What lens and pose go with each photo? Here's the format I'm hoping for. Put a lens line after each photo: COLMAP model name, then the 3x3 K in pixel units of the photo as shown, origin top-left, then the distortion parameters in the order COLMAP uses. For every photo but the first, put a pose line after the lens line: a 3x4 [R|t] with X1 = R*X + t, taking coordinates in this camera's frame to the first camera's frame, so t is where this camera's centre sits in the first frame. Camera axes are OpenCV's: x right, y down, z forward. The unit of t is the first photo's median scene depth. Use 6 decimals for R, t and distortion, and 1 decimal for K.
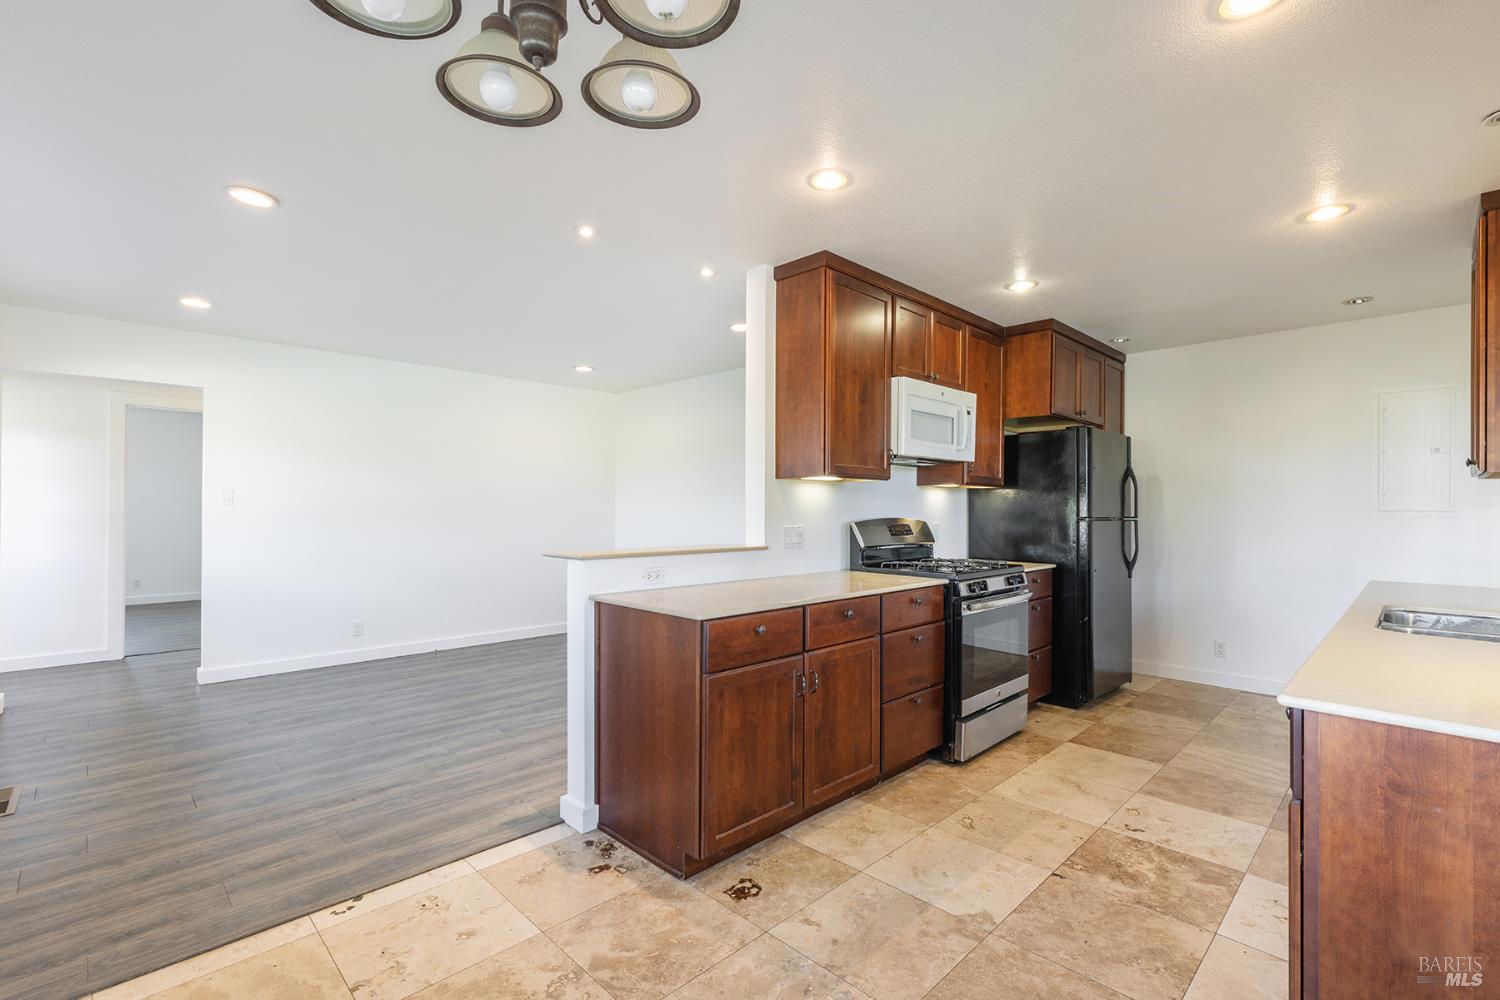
lens RADIAL K [[663.7, 0, 746.2], [0, 663.7, 501.5], [0, 0, 1]] dist [-0.005209, -0.000143]
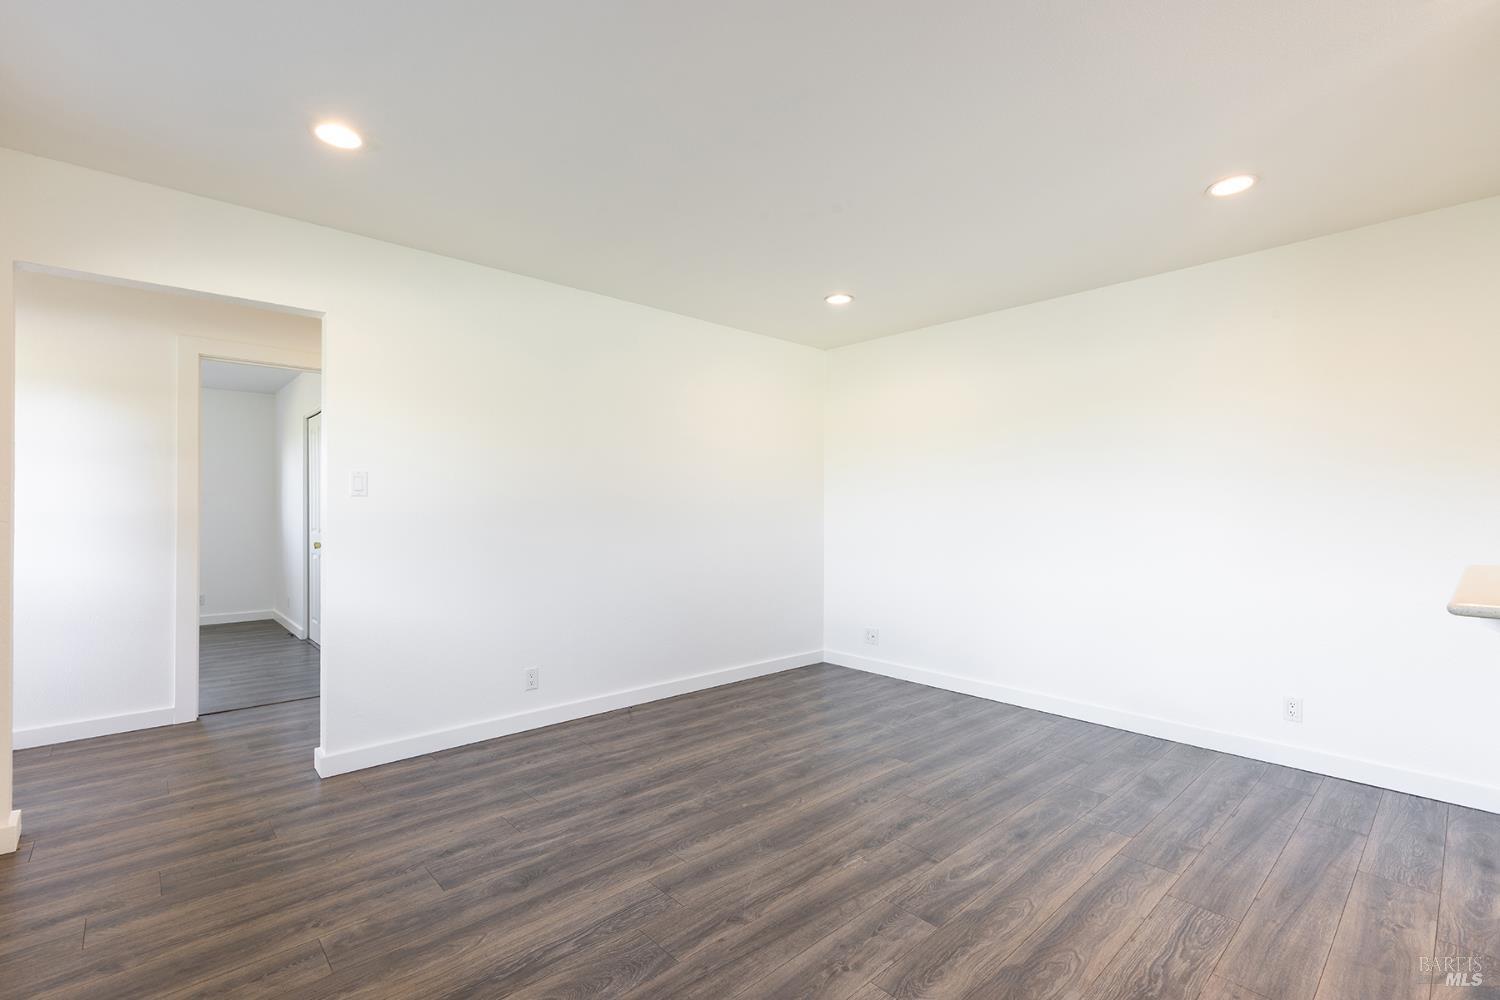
lens RADIAL K [[663.7, 0, 753.9], [0, 663.7, 504.6], [0, 0, 1]] dist [-0.005209, -0.000143]
pose [[0.999526, -0.001365, -0.030764, -0.390975], [0.001719, 0.999932, 0.011494, 0.005678], [0.030746, -0.011541, 0.999461, 0.376844]]
